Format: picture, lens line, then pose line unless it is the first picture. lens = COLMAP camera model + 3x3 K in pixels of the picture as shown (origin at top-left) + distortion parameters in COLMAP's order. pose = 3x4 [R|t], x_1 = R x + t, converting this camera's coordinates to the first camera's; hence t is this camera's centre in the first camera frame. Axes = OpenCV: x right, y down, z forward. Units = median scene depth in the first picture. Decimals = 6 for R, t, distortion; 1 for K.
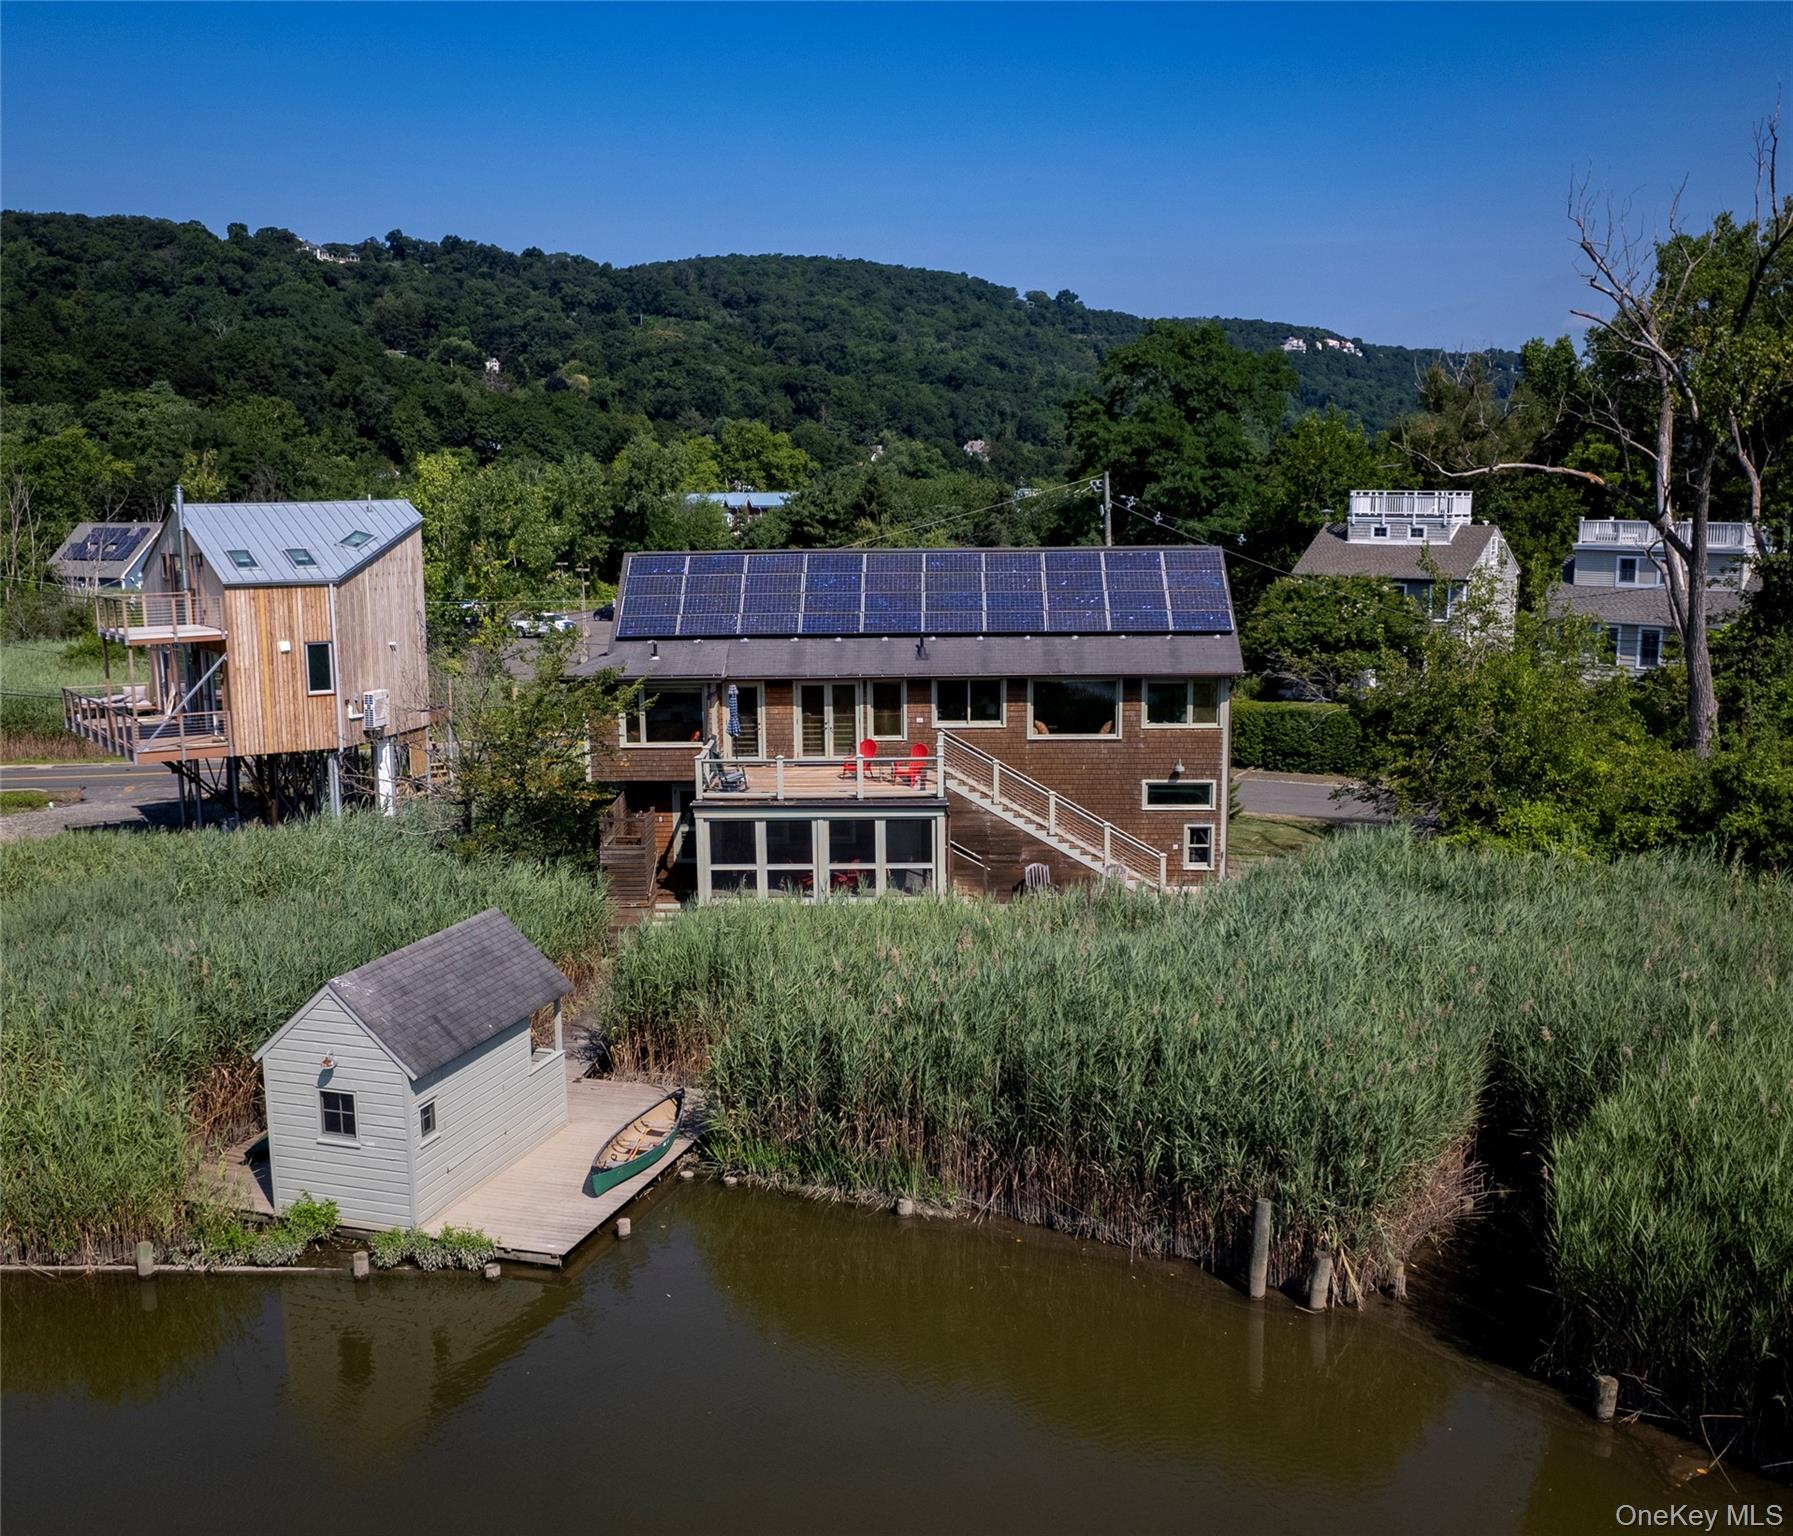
lens RADIAL K [[1843.2, 0, 851.1], [0, 1843.2, 934.2], [0, 0, 1]] dist [-0.018894, -0.019524]
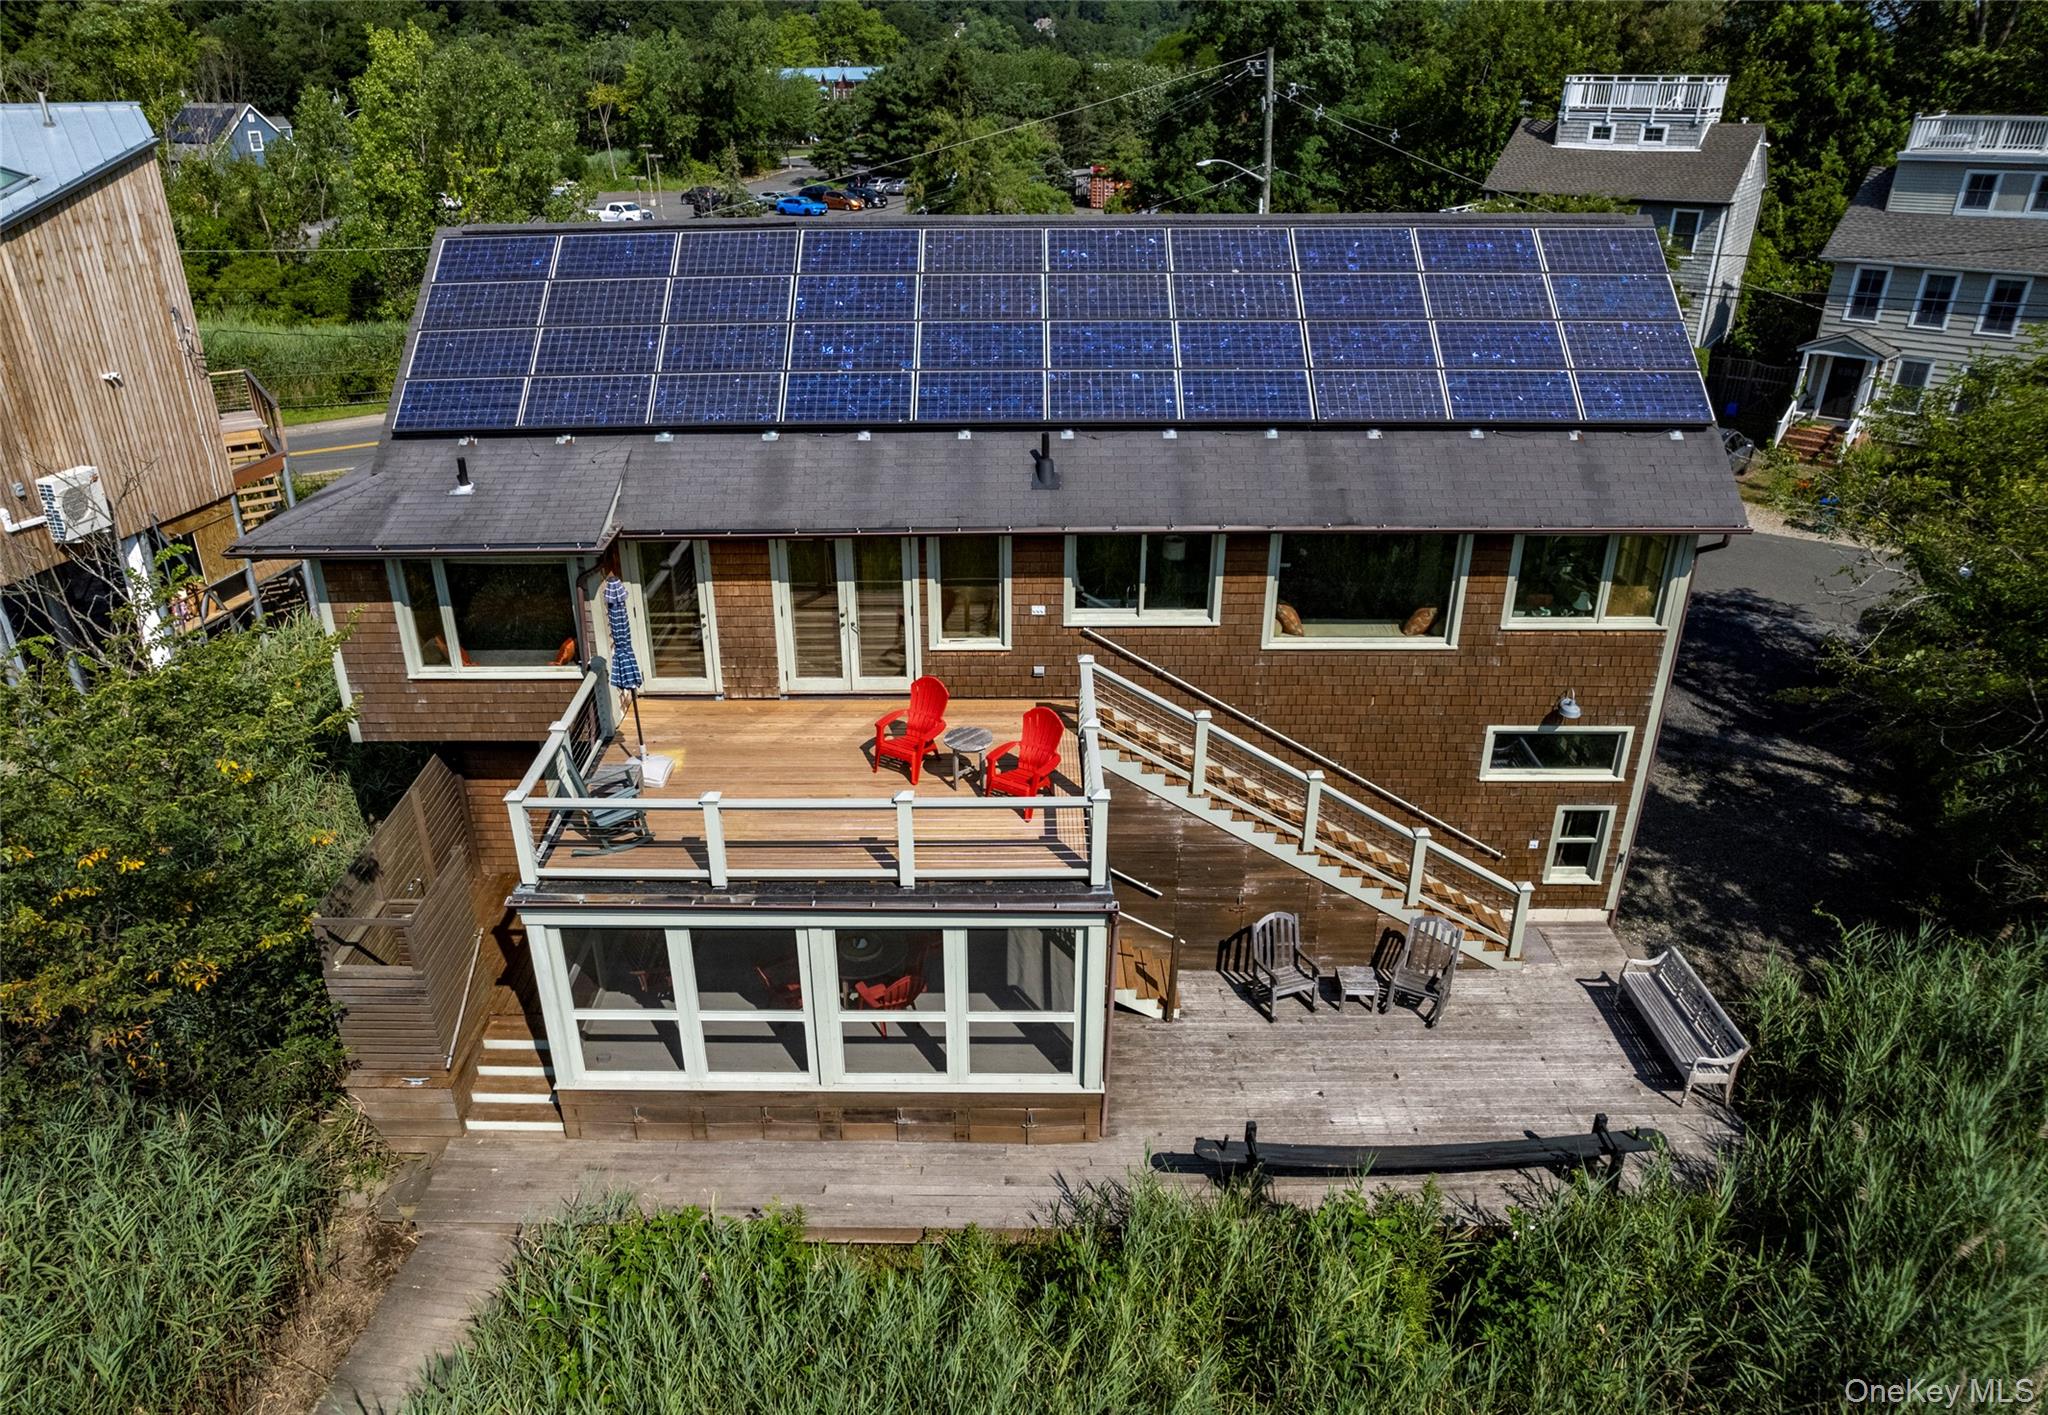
lens RADIAL K [[1429.9, 0, 967.9], [0, 1429.9, 780.7], [0, 0, 1]] dist [-0.078518, 0.080687]
pose [[0.999823, -0.008897, 0.016572, 0.012498], [0.004804, 0.972621, 0.232347, -0.158728], [-0.018185, -0.232226, 0.972492, 0.631270]]
